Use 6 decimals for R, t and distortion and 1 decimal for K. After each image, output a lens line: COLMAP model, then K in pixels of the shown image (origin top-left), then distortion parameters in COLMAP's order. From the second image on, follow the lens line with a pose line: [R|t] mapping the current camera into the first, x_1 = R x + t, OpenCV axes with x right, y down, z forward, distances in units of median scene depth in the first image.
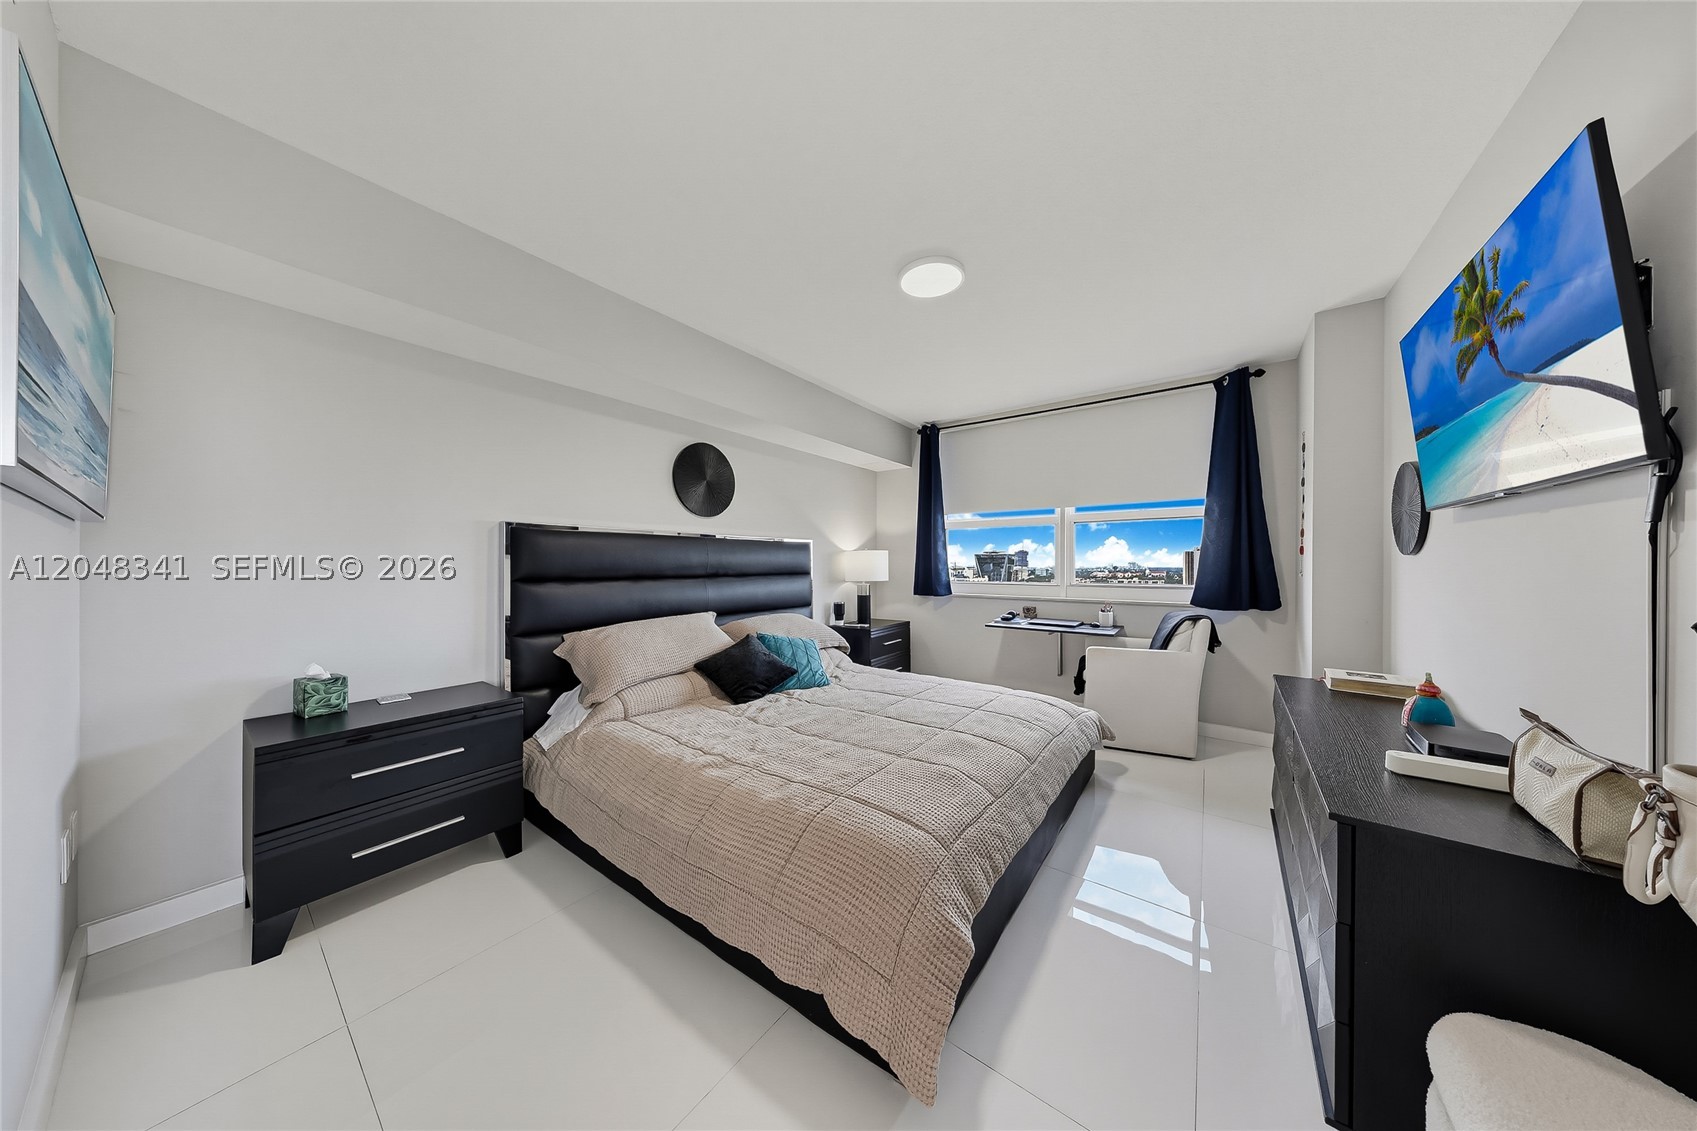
lens RADIAL K [[488.0, 0, 851.0], [0, 488.0, 567.8], [0, 0, 1]] dist [0.000152, 0.000060]
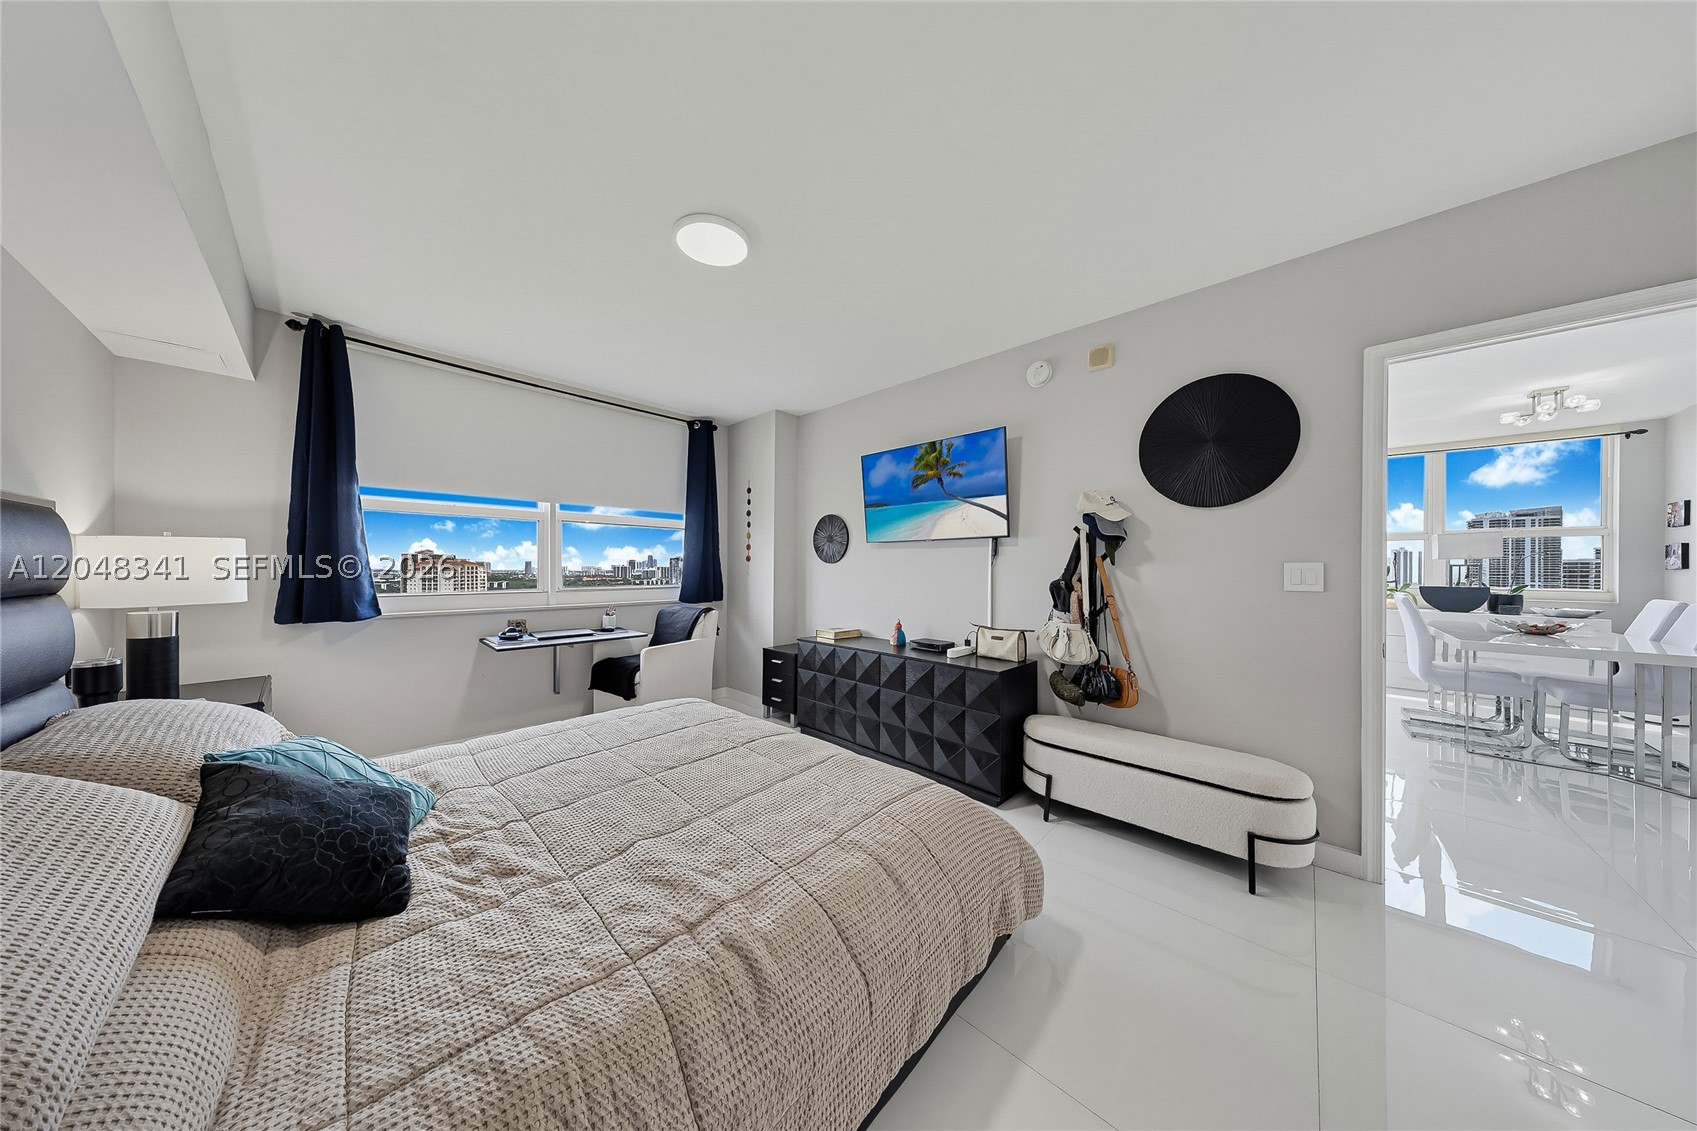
lens RADIAL K [[488.0, 0, 851.0], [0, 488.0, 567.8], [0, 0, 1]] dist [0.000152, 0.000060]
pose [[0.121050, -0.001041, 0.992646, -0.449600], [0.004699, 0.999989, 0.000475, -0.005070], [-0.992635, 0.004607, 0.121054, 0.431134]]
